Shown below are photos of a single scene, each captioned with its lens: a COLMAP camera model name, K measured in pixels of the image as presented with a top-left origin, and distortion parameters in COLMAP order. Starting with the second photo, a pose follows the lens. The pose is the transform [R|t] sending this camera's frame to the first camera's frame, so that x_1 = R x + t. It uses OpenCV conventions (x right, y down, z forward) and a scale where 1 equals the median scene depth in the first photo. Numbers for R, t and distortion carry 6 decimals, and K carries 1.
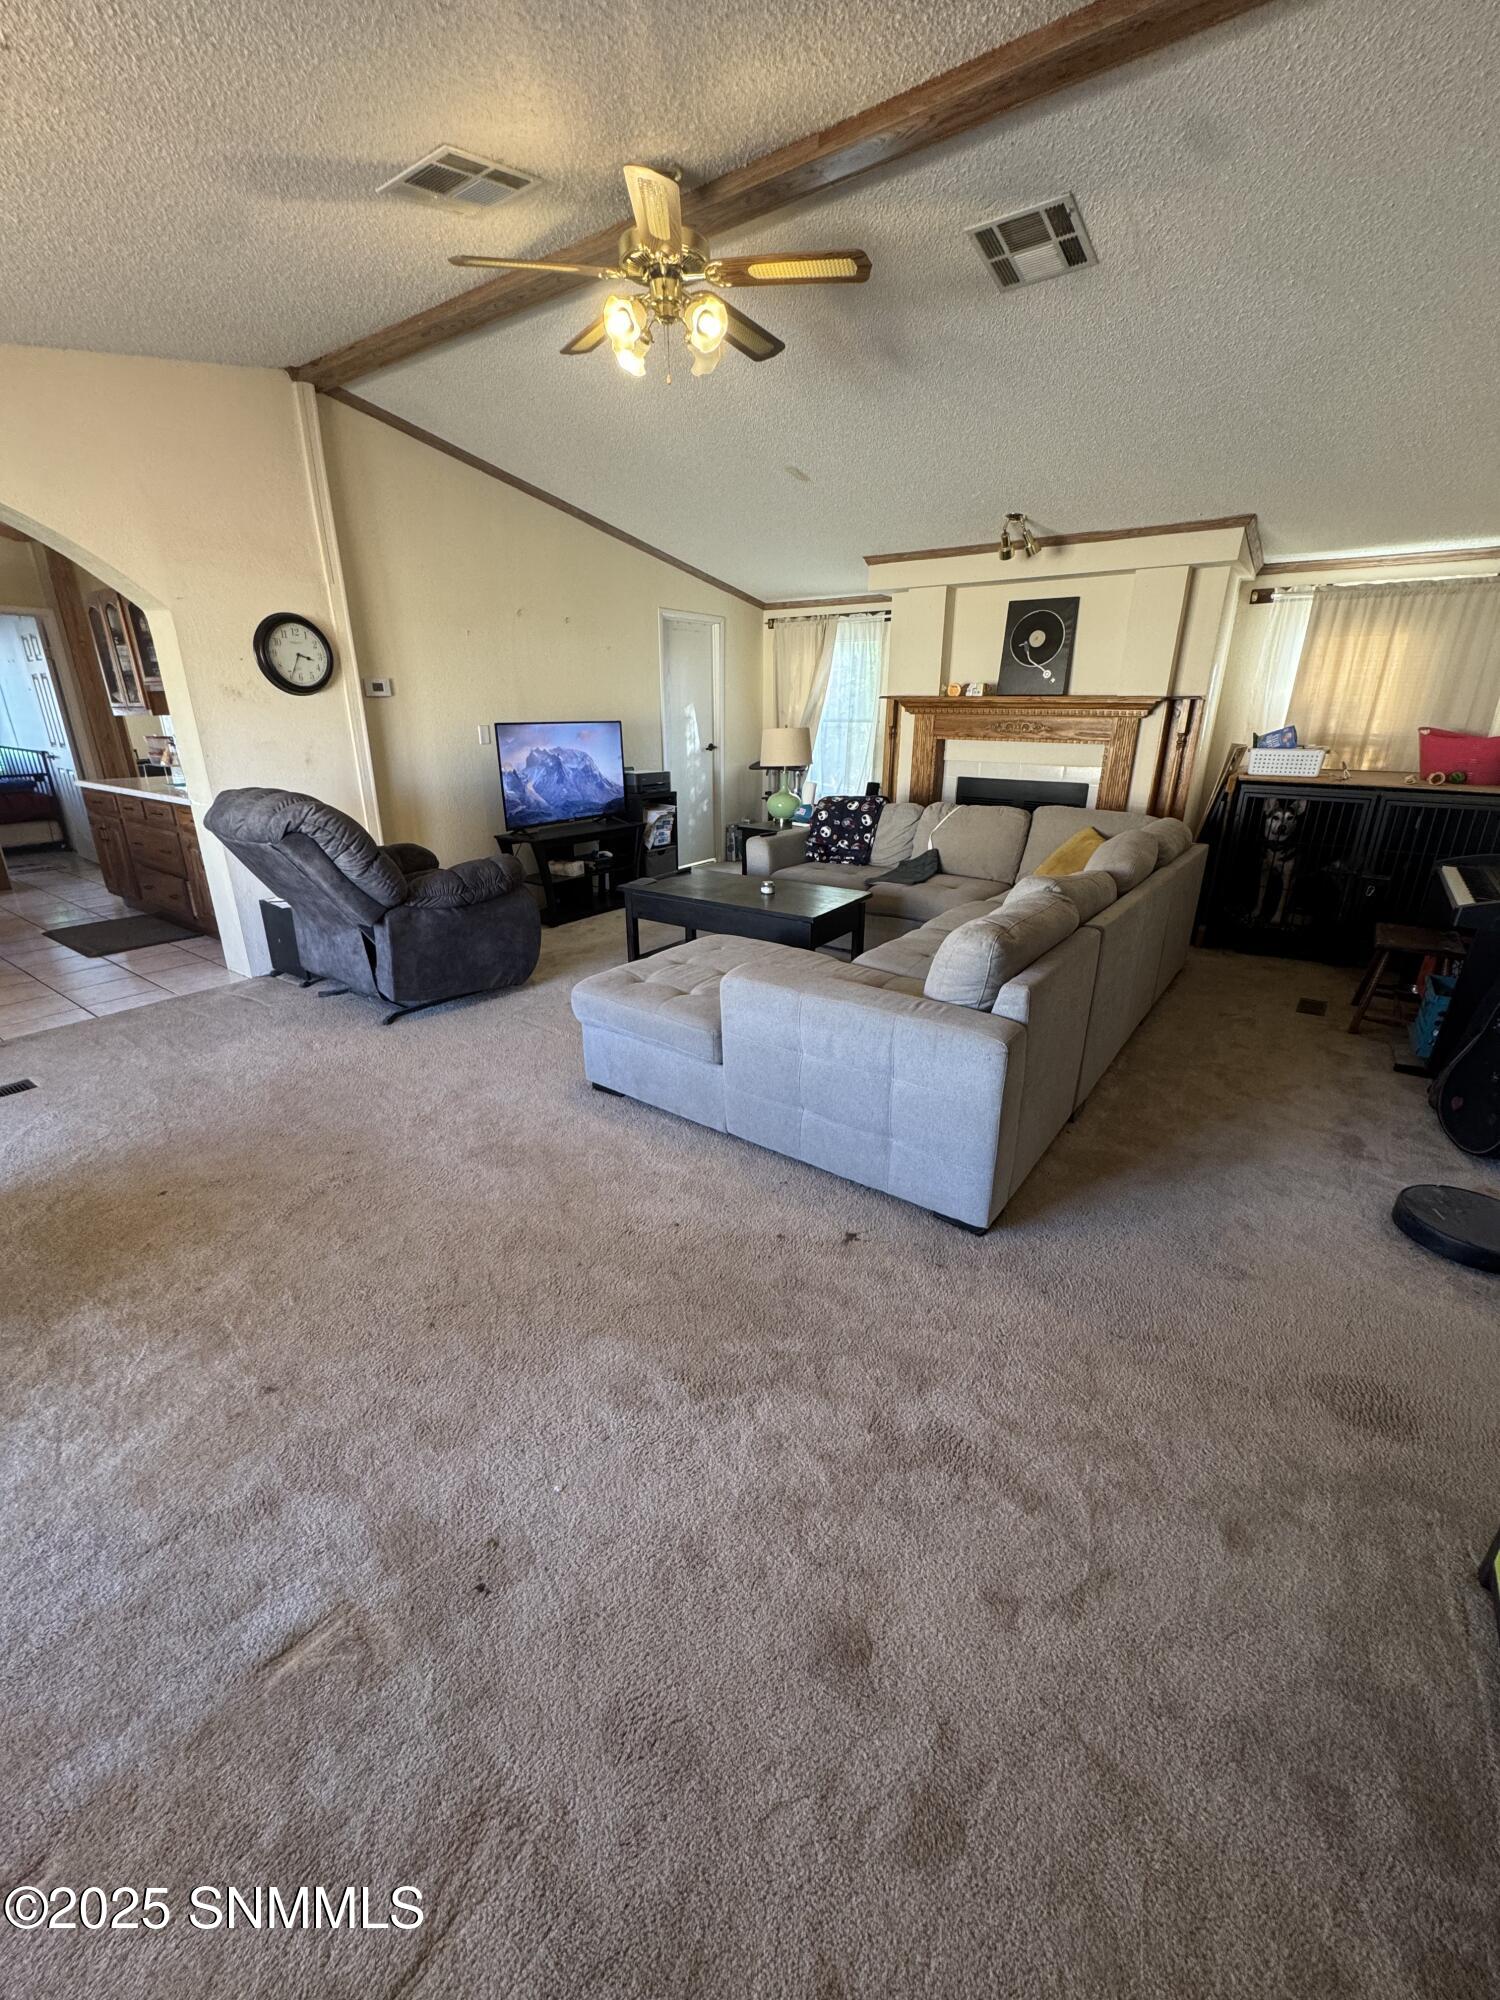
lens RADIAL K [[801.8, 0, 752.6], [0, 801.8, 997.0], [0, 0, 1]] dist [-0.002414, 0.000006]
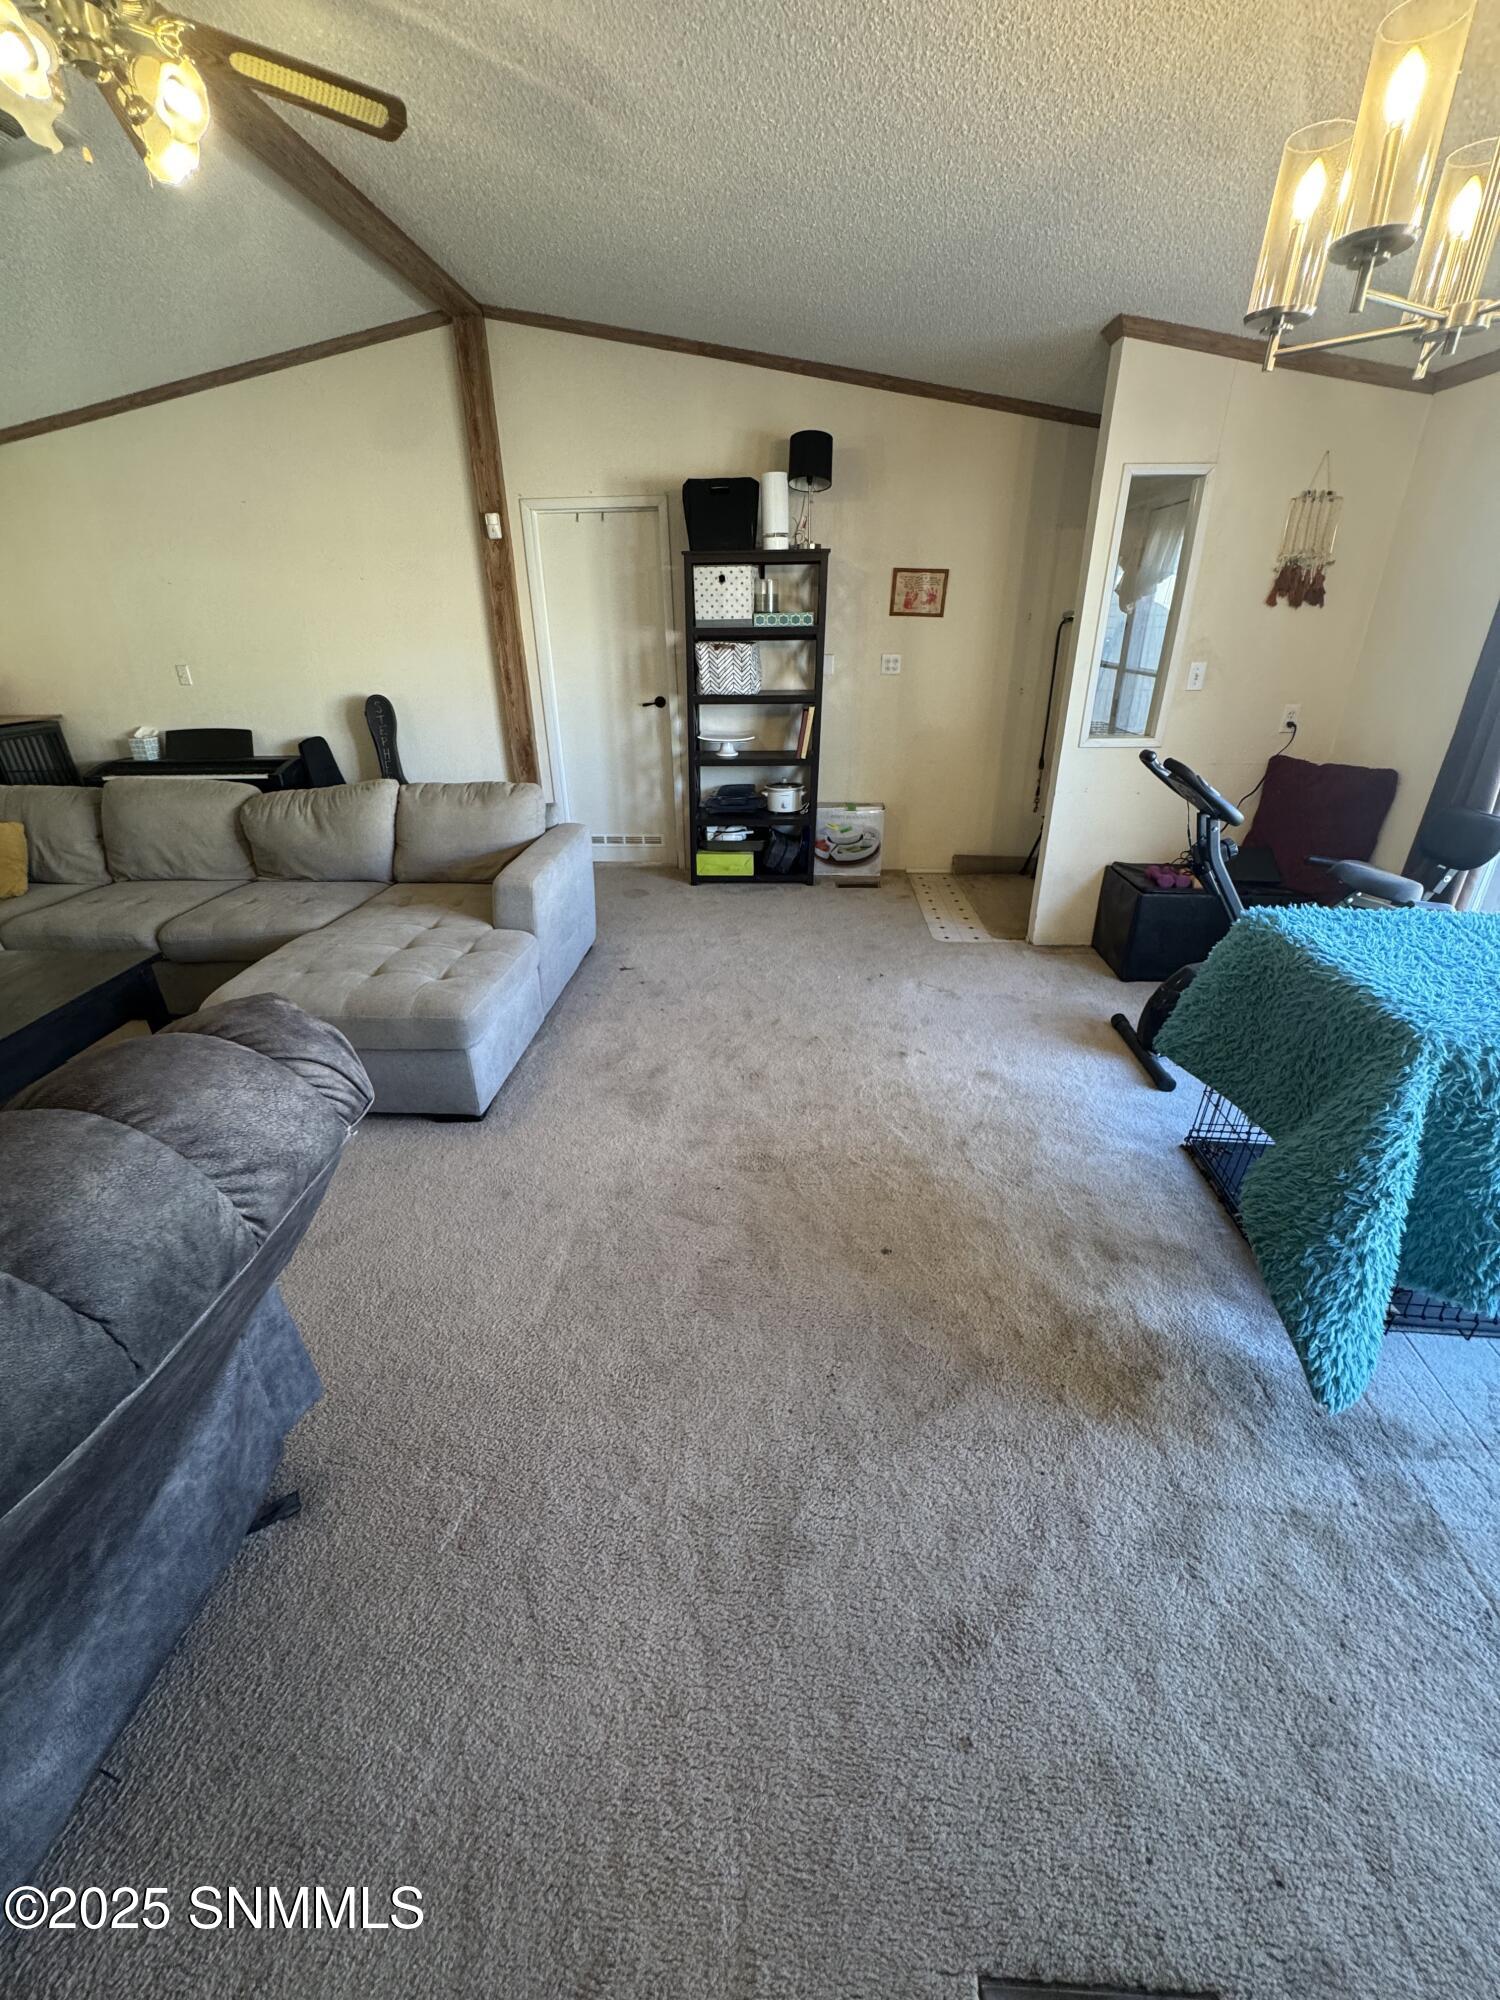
lens RADIAL K [[801.8, 0, 752.6], [0, 801.8, 997.0], [0, 0, 1]] dist [-0.002414, 0.000006]
pose [[-0.543245, -0.355676, 0.760512, -0.635607], [0.300544, 0.763420, 0.571719, -0.257239], [-0.783937, 0.539151, -0.307828, 0.640305]]
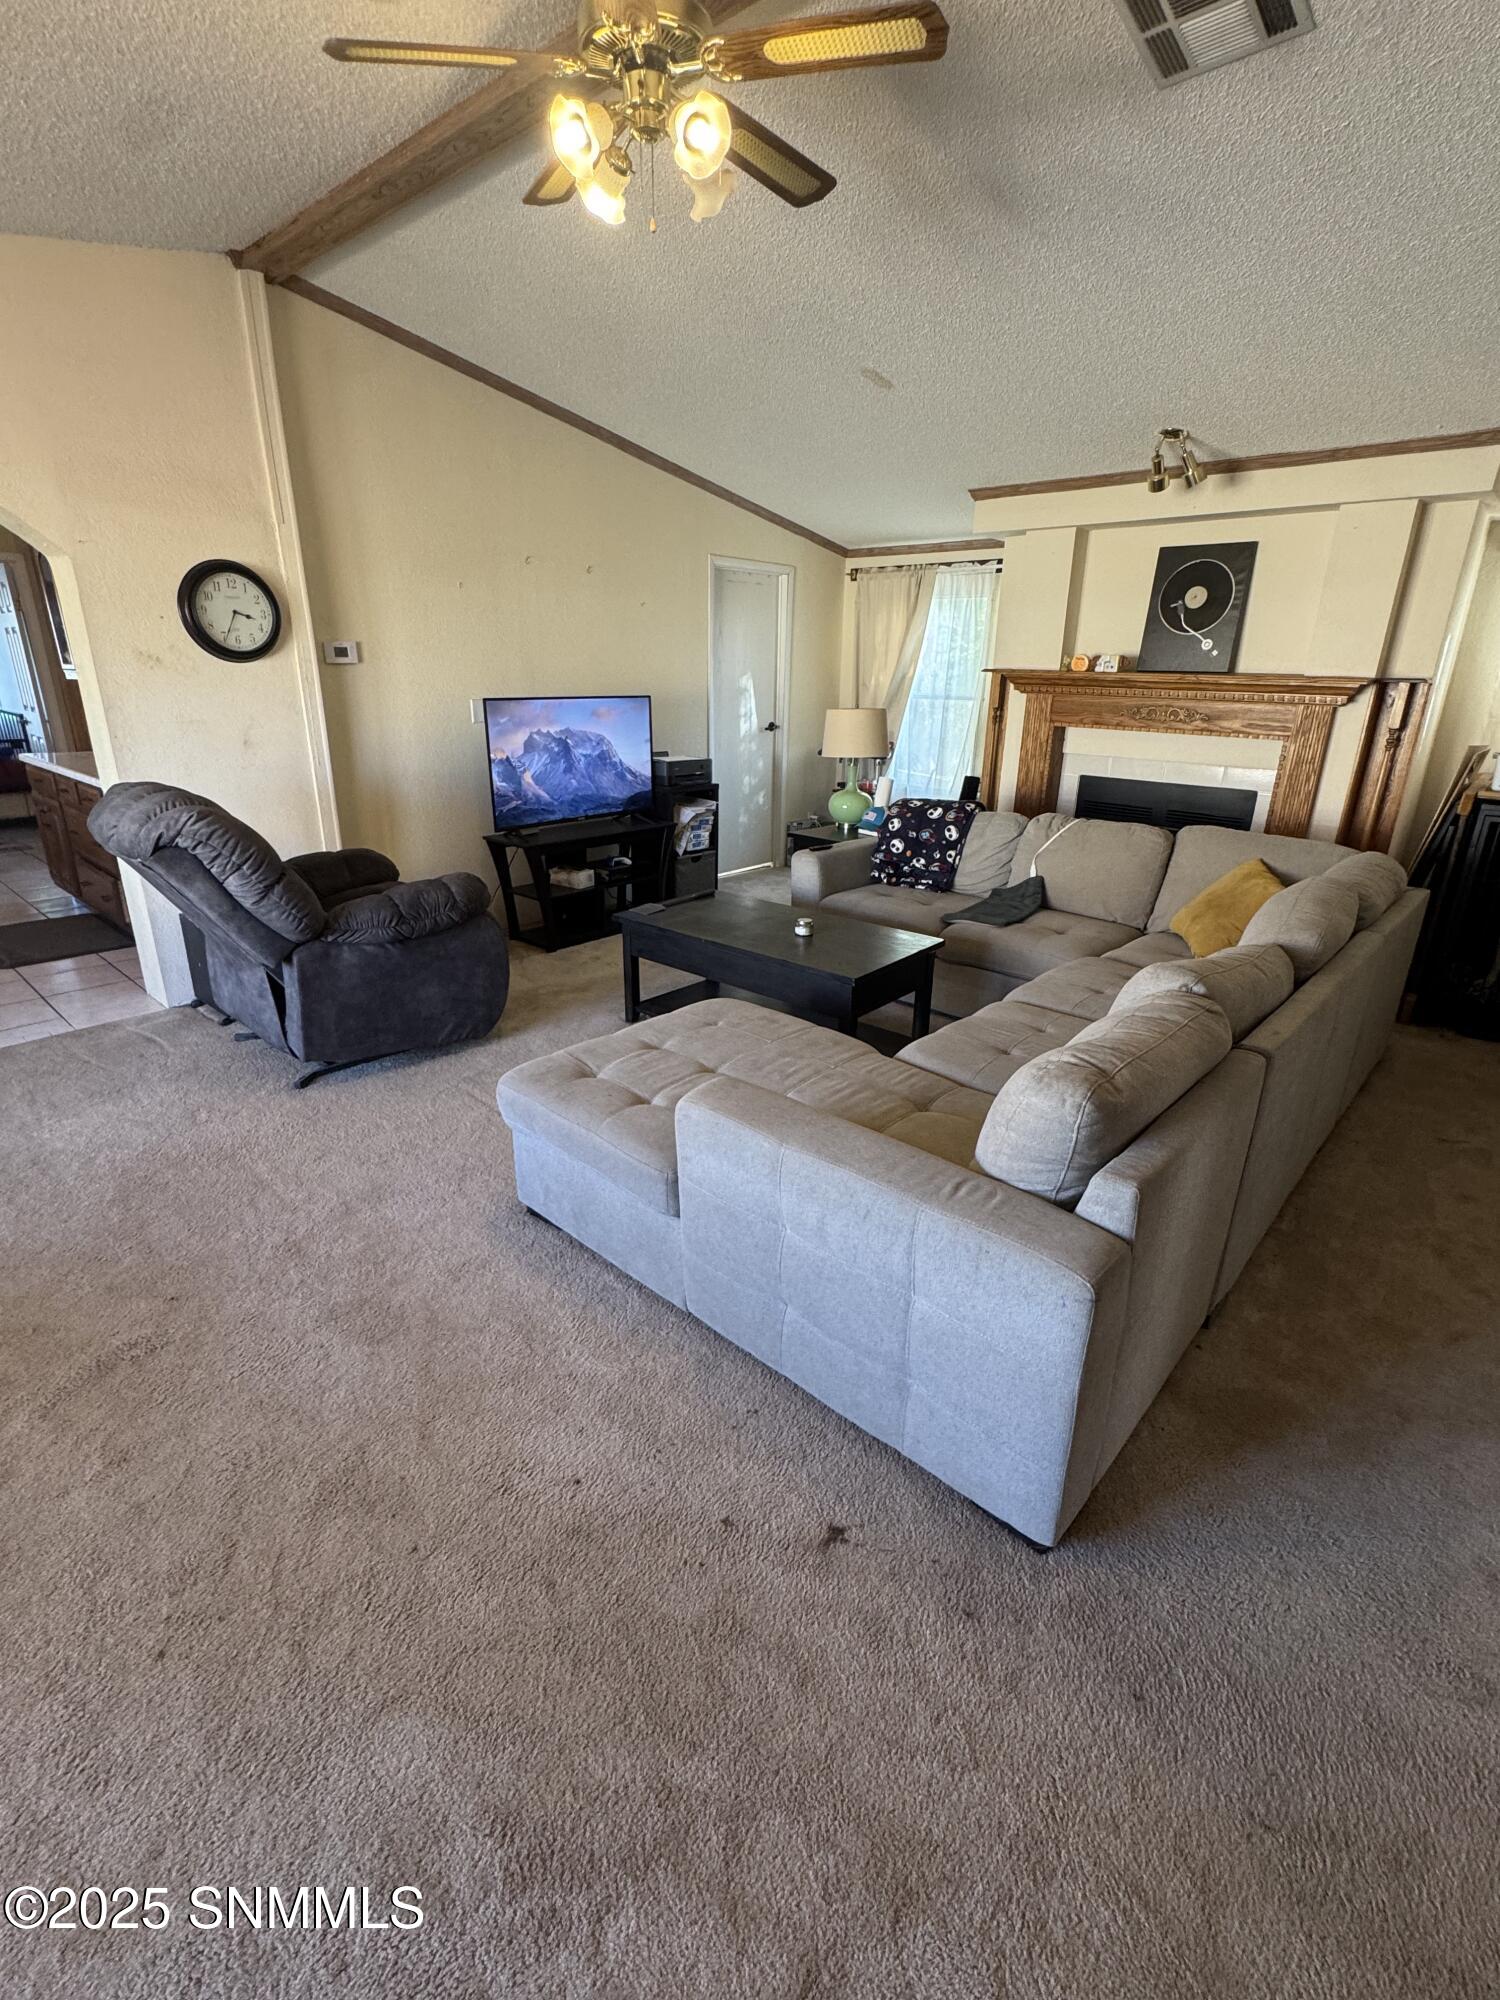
lens RADIAL K [[917.2, 0, 750.0], [0, 917.2, 1000.0], [0, 0, 1]] dist [-0.001768, -0.000310]
pose [[0.993996, 0.050238, -0.097205, 0.048421], [-0.050200, 0.998735, 0.002837, -0.059357], [0.097225, 0.002059, 0.995260, 0.120291]]
